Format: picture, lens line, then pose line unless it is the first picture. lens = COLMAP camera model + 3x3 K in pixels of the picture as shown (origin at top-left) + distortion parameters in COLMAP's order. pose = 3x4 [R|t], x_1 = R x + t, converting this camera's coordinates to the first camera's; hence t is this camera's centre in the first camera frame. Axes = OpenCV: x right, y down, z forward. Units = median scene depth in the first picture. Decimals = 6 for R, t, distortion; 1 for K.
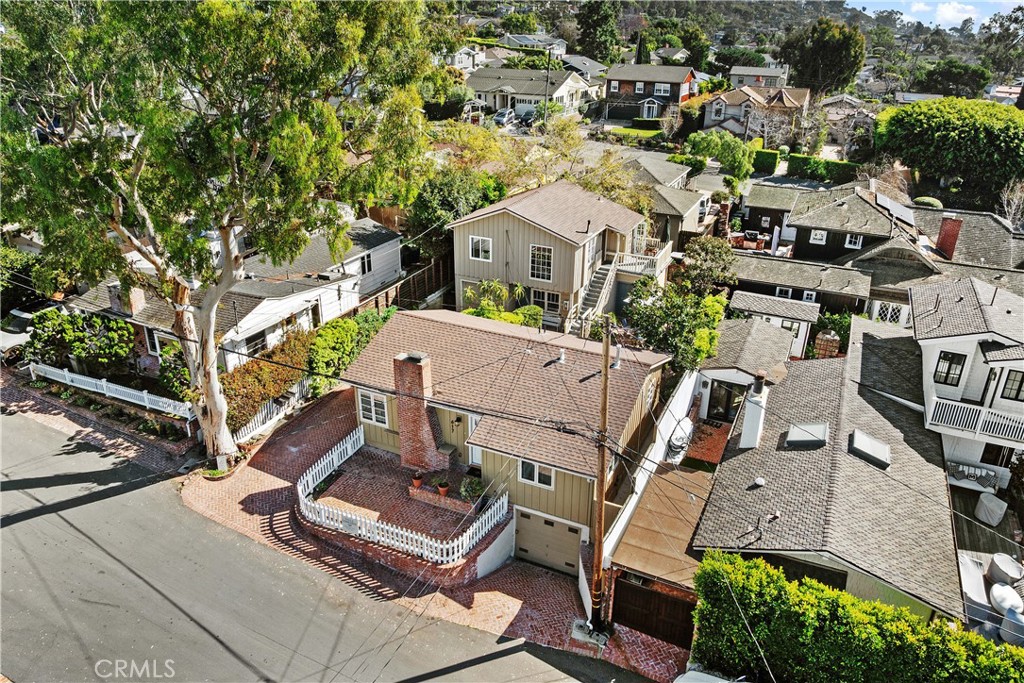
lens RADIAL K [[704.6, 0, 525.3], [0, 704.6, 339.4], [0, 0, 1]] dist [-0.038871, 0.002062]
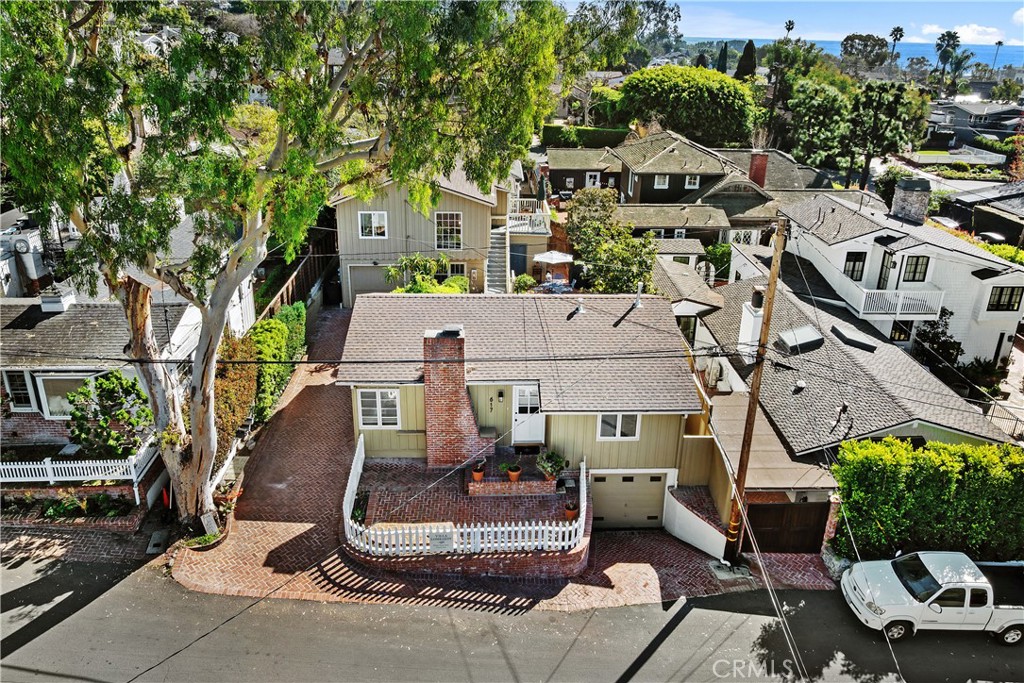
lens RADIAL K [[721.2, 0, 510.8], [0, 721.2, 313.6], [0, 0, 1]] dist [-0.033944, 0.002421]
pose [[0.892228, -0.164647, 0.420500, -0.424397], [0.183119, 0.983084, -0.003619, 0.019985], [-0.412791, 0.080230, 0.907285, 0.168275]]
